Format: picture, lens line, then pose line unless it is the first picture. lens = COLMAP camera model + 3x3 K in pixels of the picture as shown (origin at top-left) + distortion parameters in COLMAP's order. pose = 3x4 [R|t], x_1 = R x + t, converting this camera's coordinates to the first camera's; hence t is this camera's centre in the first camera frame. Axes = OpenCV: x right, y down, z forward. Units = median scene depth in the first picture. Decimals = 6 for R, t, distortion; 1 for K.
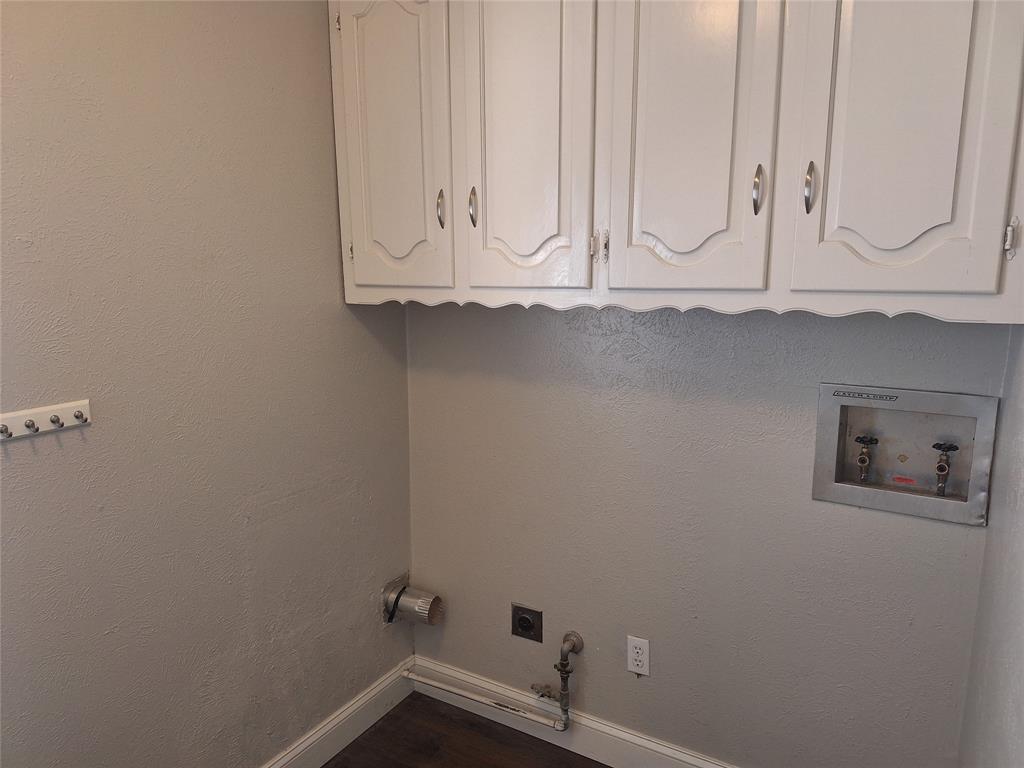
lens RADIAL K [[715.2, 0, 510.0], [0, 715.2, 394.5], [0, 0, 1]] dist [0.084495, -0.089998]
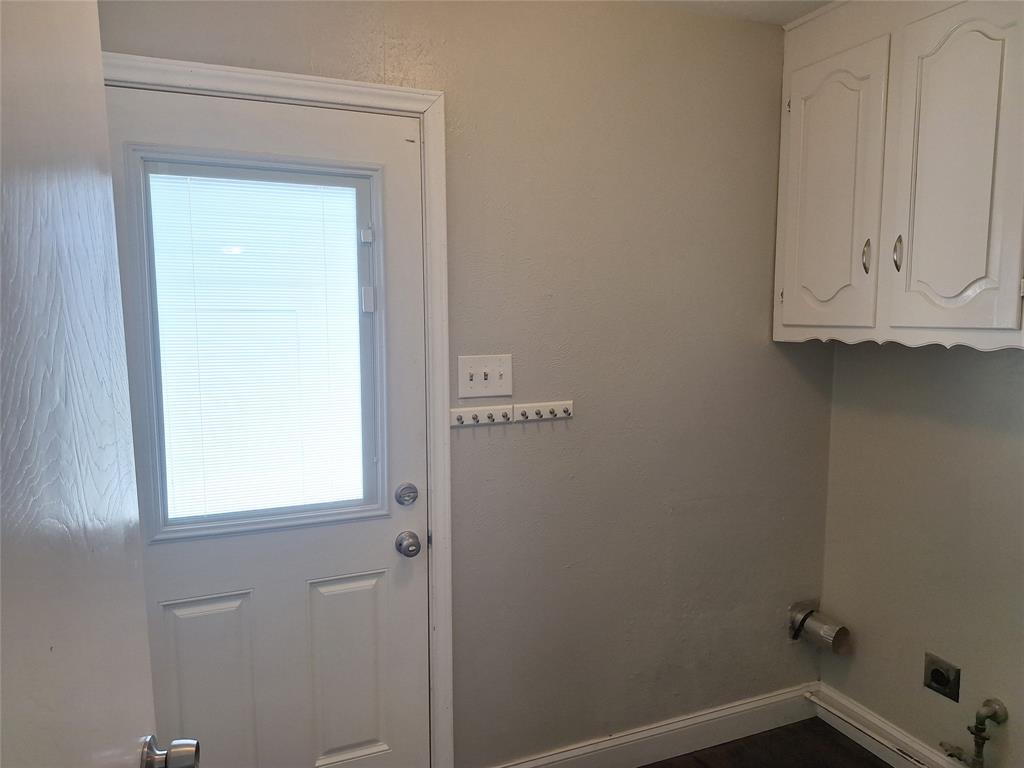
lens RADIAL K [[701.4, 0, 506.0], [0, 701.4, 384.4], [0, 0, 1]] dist [0.006035, -0.001272]
pose [[0.802662, 0.063671, -0.593026, 0.094937], [-0.105959, 0.993692, -0.036726, 0.027614], [0.586947, 0.092315, 0.804345, -0.137583]]
